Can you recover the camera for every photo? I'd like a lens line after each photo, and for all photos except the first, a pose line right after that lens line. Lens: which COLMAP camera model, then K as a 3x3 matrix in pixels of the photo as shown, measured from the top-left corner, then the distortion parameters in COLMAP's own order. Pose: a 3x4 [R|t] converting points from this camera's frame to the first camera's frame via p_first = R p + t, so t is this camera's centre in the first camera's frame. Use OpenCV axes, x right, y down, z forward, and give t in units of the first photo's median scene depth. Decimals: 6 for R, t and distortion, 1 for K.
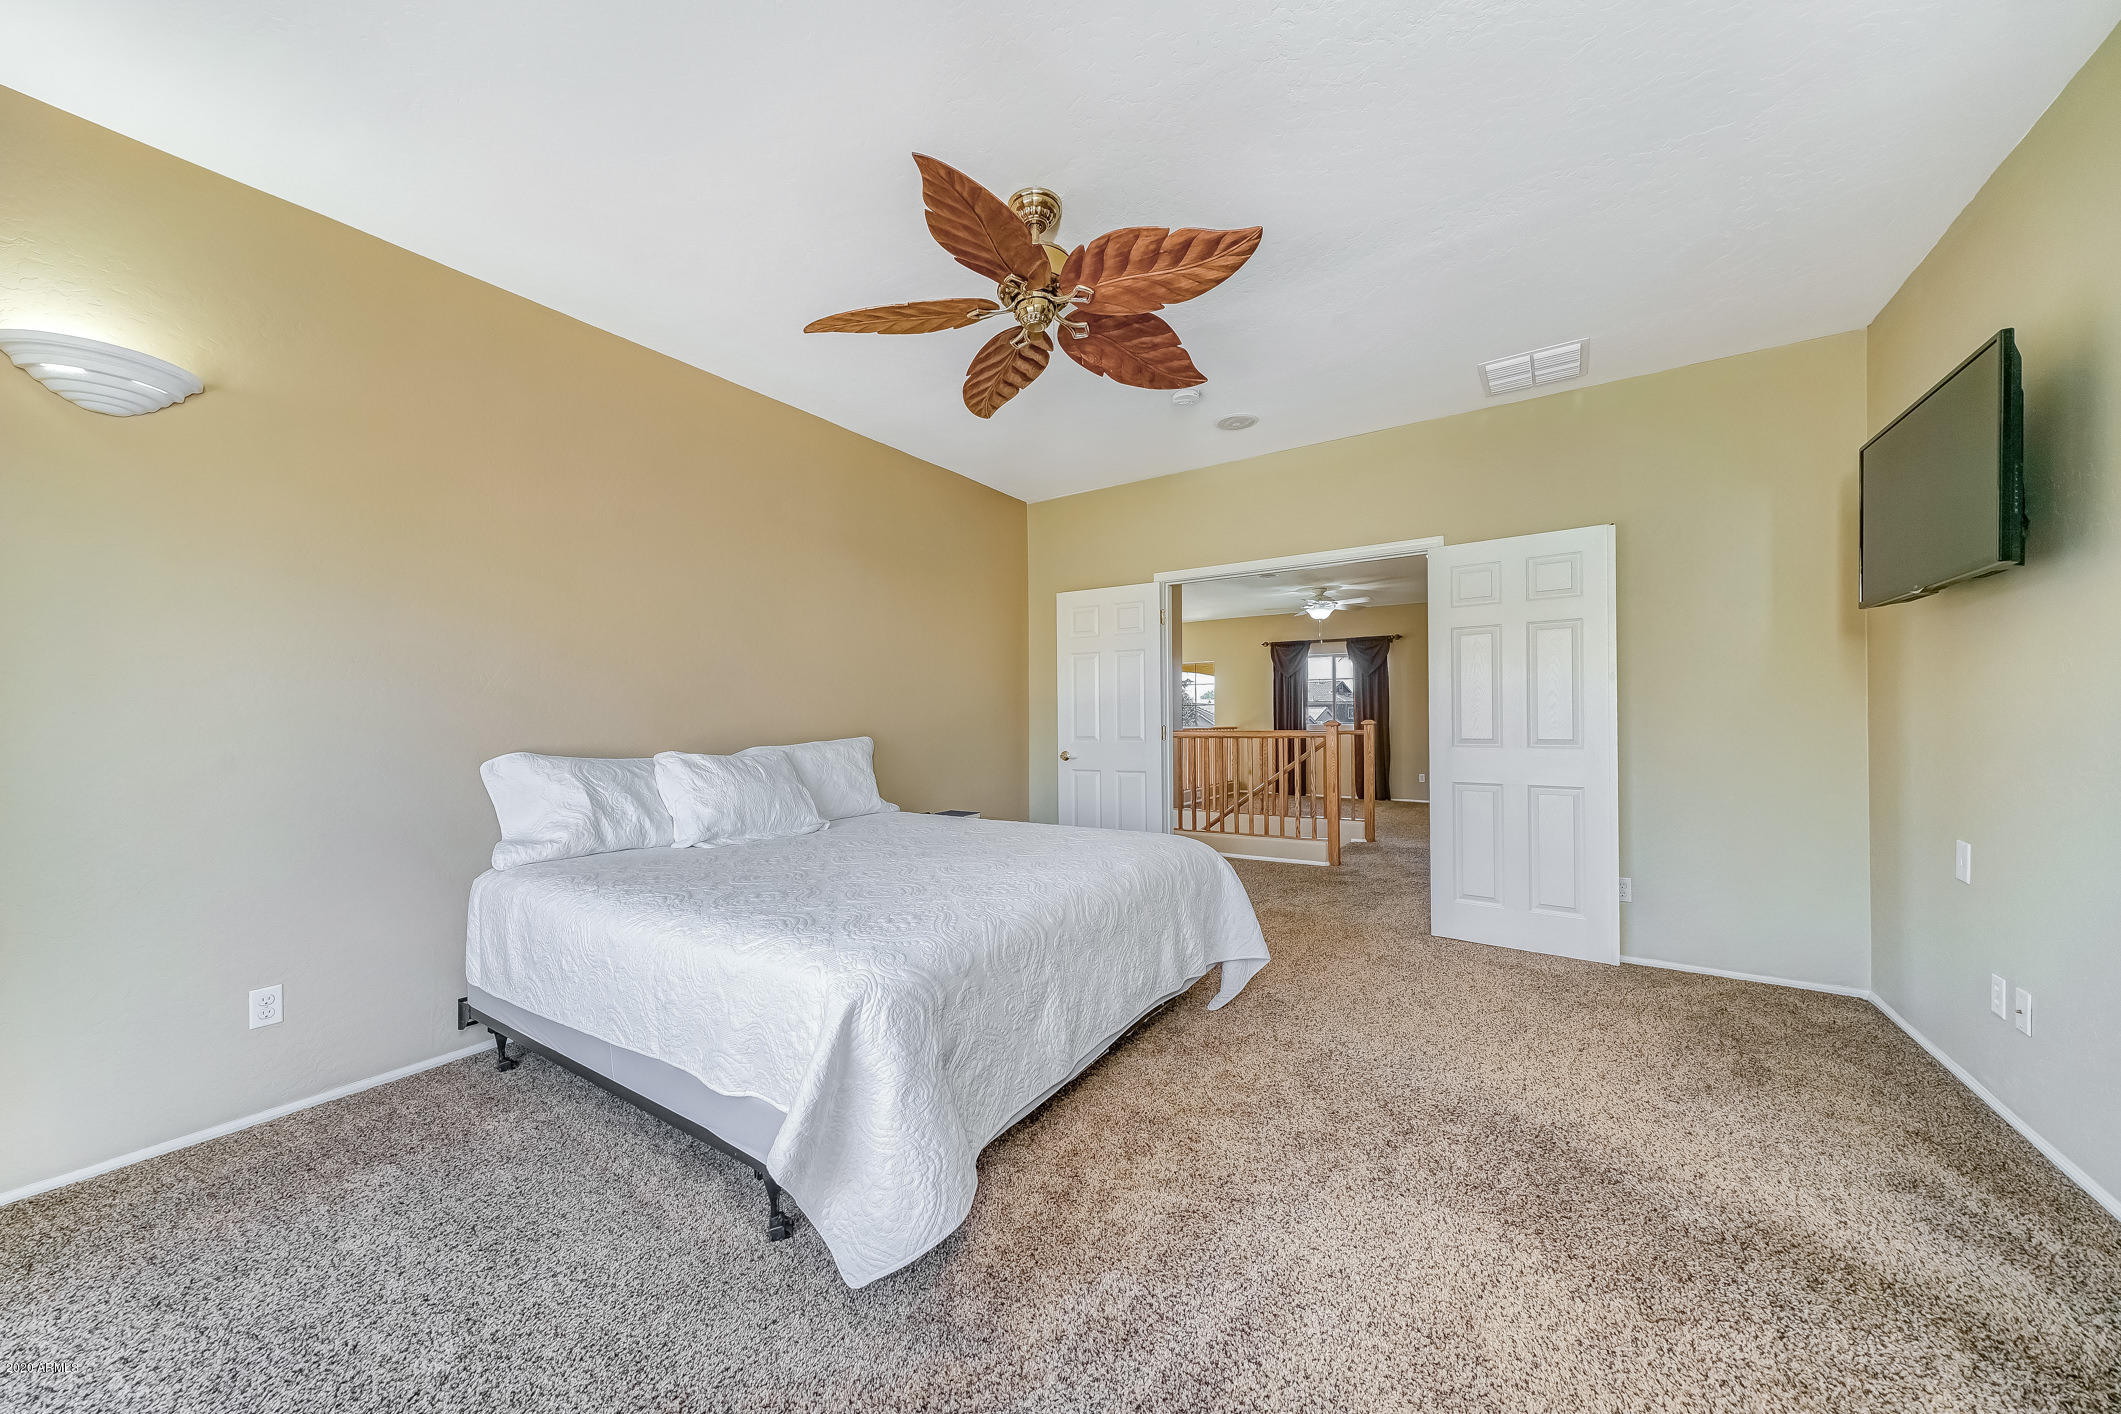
lens RADIAL K [[743.6, 0, 1045.0], [0, 743.6, 712.3], [0, 0, 1]] dist [0.011155, -0.000859]
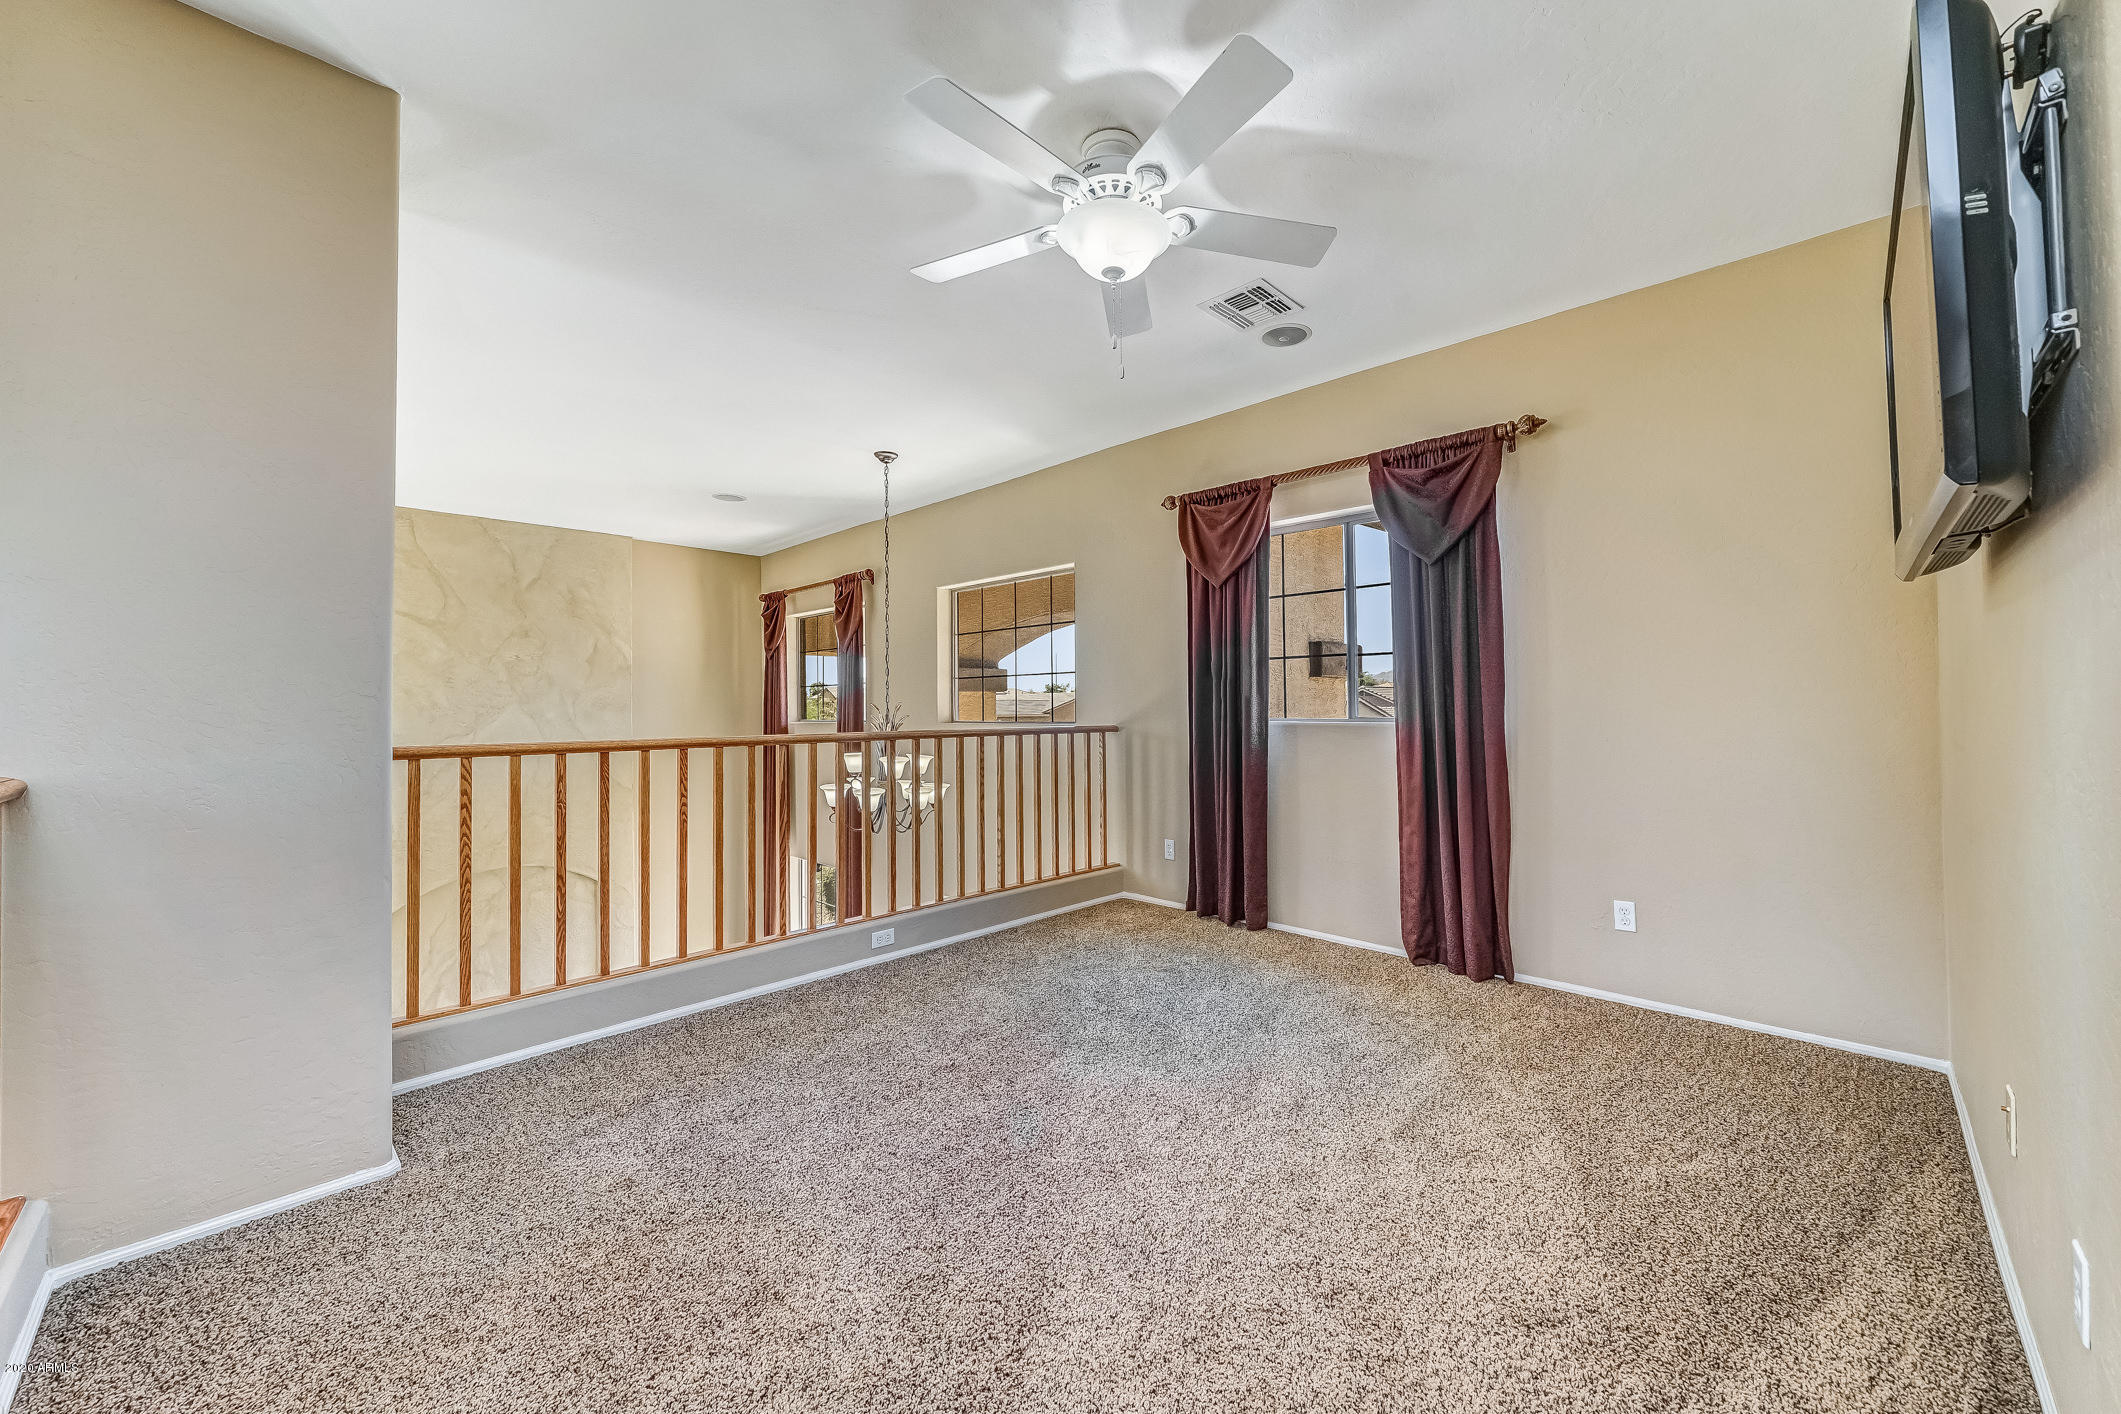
lens RADIAL K [[792.6, 0, 1128.6], [0, 792.6, 692.5], [0, 0, 1]] dist [-0.000970, 0.000029]
pose [[0.990378, -0.006454, -0.138240, 0.354826], [0.004614, 0.999896, -0.013627, 0.006704], [0.138314, 0.012859, 0.990305, 0.661842]]
